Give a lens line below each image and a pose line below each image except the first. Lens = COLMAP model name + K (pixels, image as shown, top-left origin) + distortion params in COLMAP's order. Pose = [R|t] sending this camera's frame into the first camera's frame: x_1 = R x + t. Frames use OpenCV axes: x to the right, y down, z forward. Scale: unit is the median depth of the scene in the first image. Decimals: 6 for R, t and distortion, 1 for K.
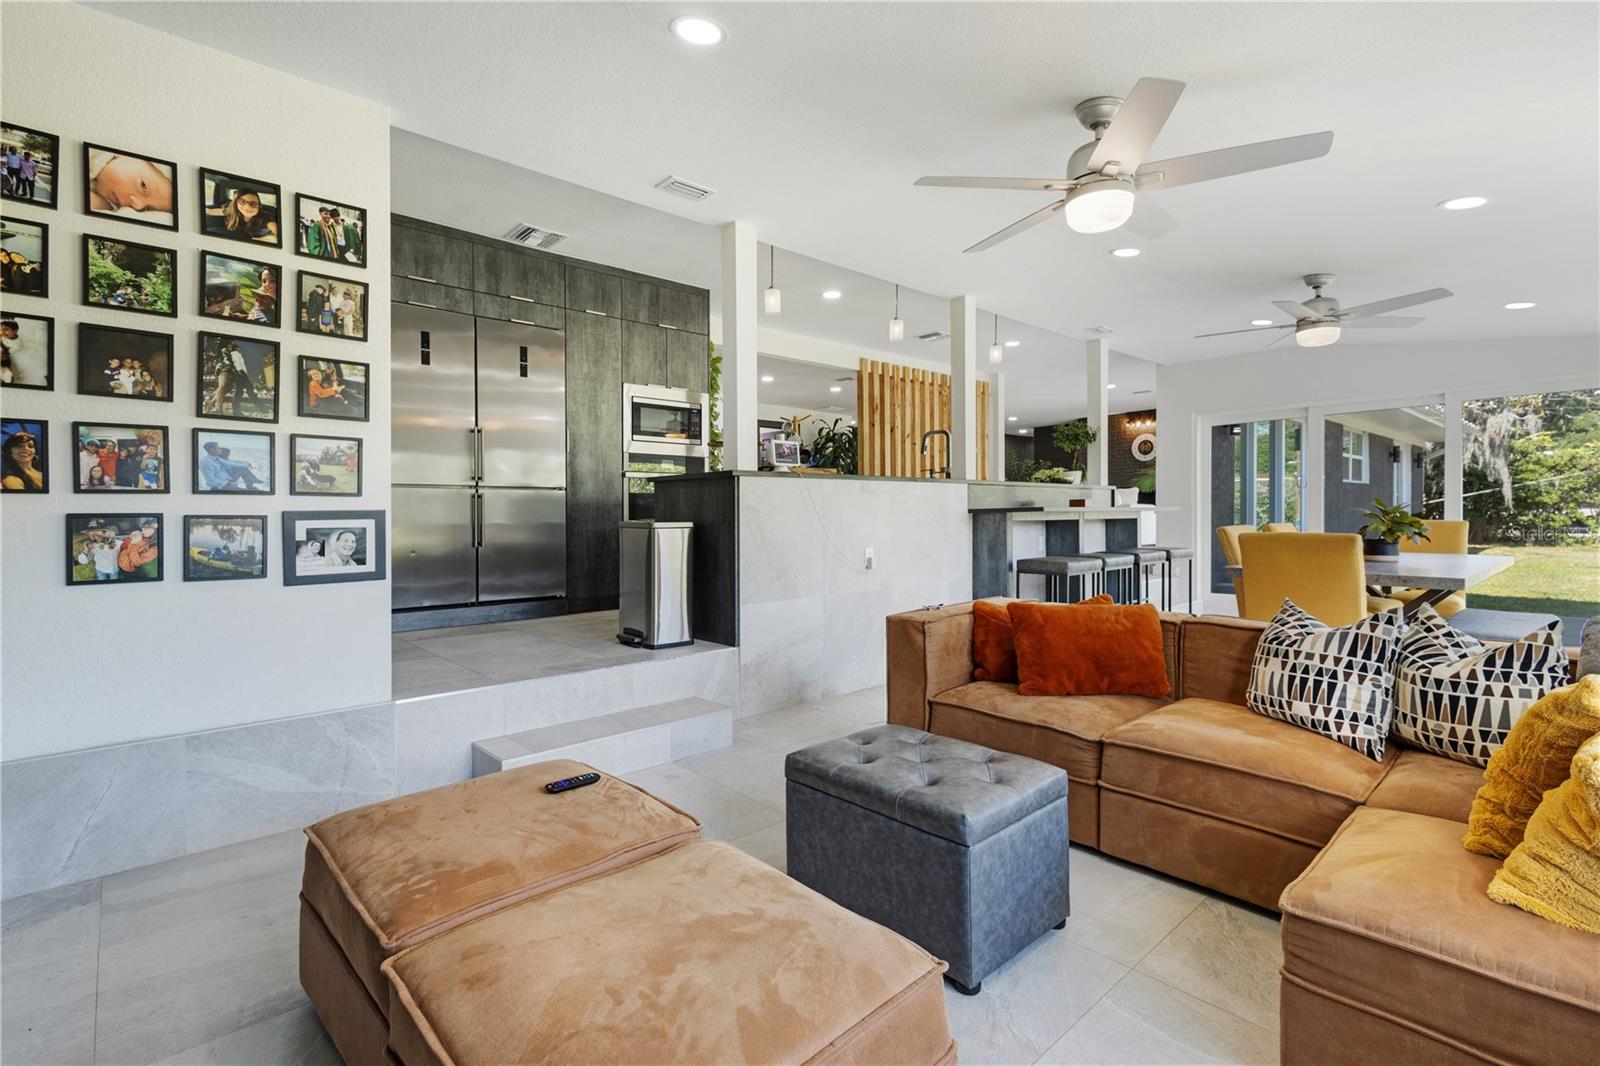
lens RADIAL K [[739.3, 0, 780.9], [0, 739.3, 529.3], [0, 0, 1]] dist [0.004624, -0.001449]
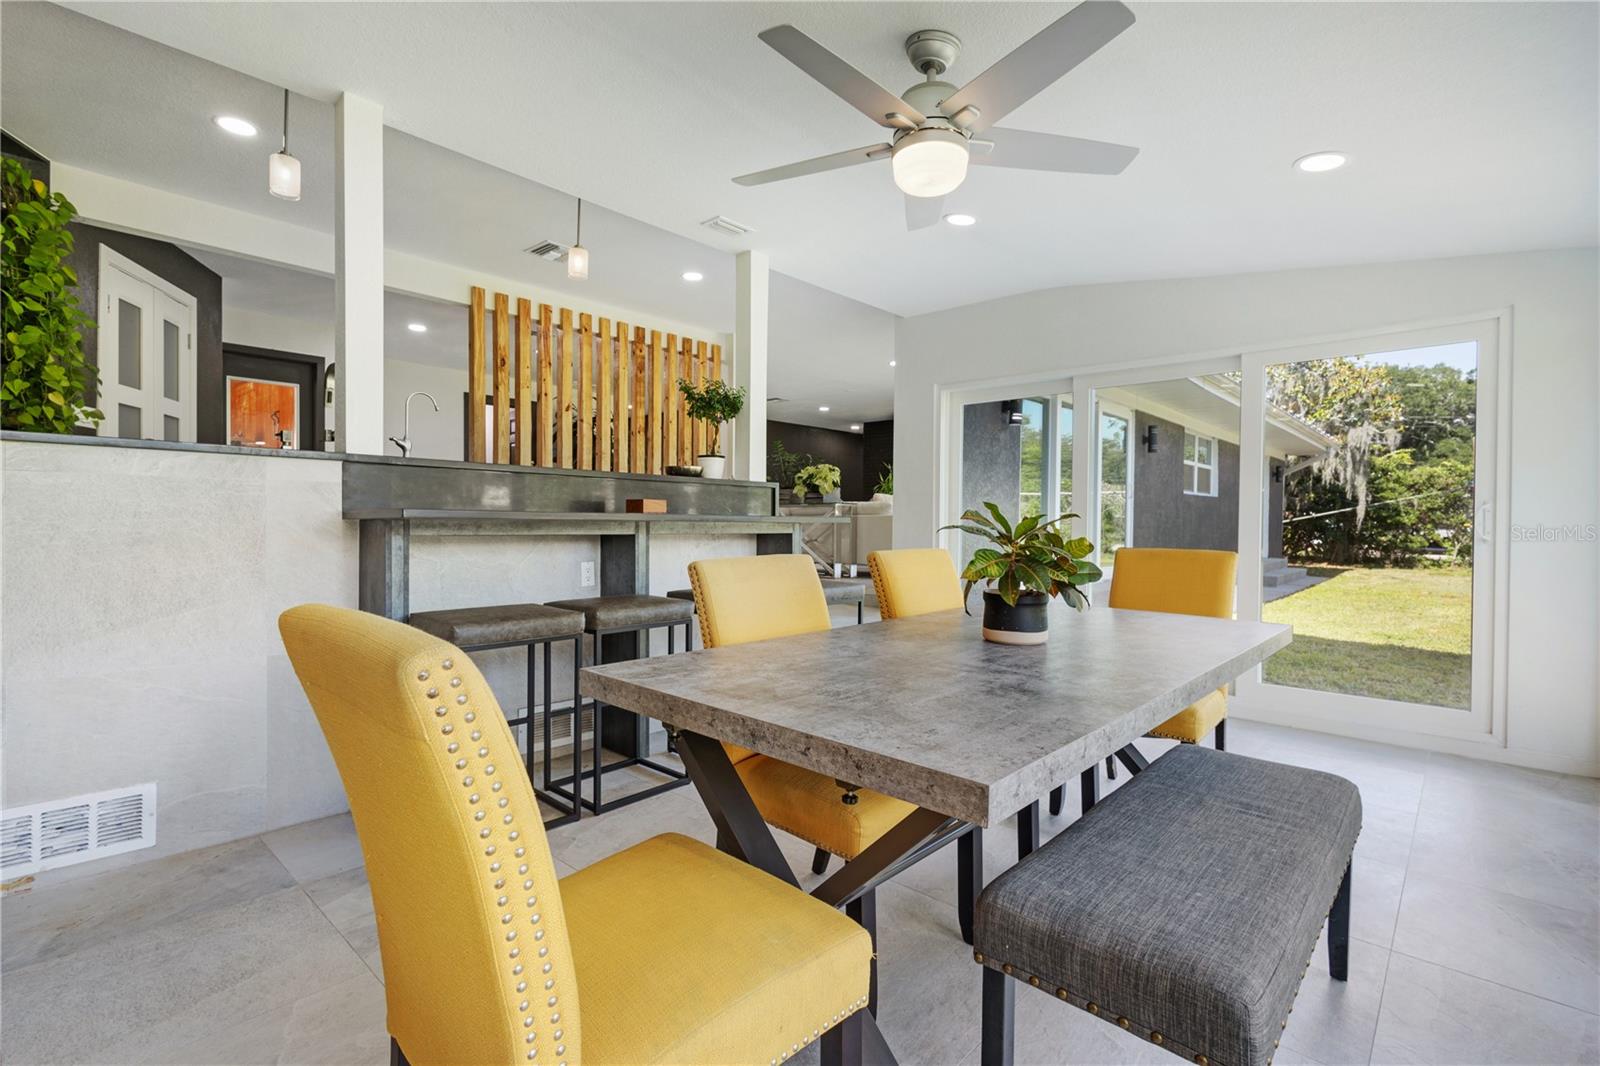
lens RADIAL K [[737.6, 0, 802.8], [0, 737.6, 532.9], [0, 0, 1]] dist [0.011314, -0.000360]
pose [[0.993395, 0.018961, 0.113168, 0.683381], [-0.018650, 0.999819, -0.003813, -0.022275], [-0.113220, 0.001678, 0.993569, 0.610128]]
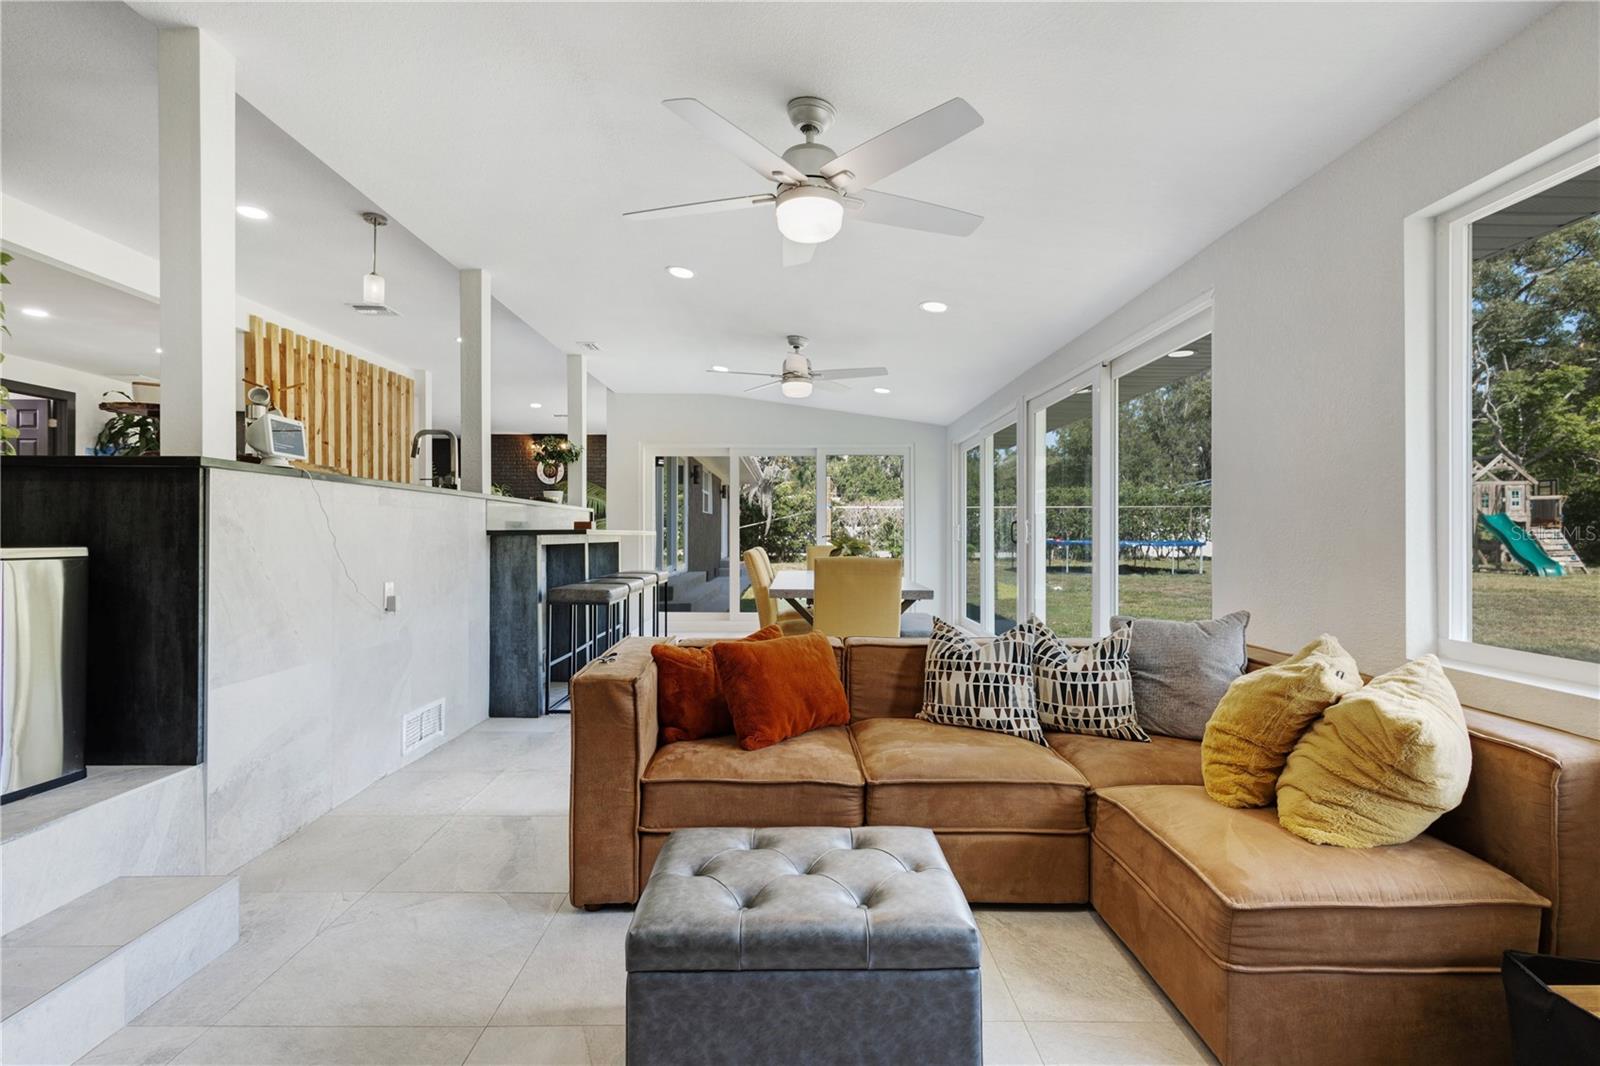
lens RADIAL K [[746.2, 0, 799.5], [0, 746.2, 539.8], [0, 0, 1]] dist [0.007167, -0.000072]
pose [[0.649117, 0.007671, 0.760650, -0.200769], [0.003631, 0.999907, -0.013183, -0.005859], [-0.760680, 0.011319, 0.649029, 0.263557]]
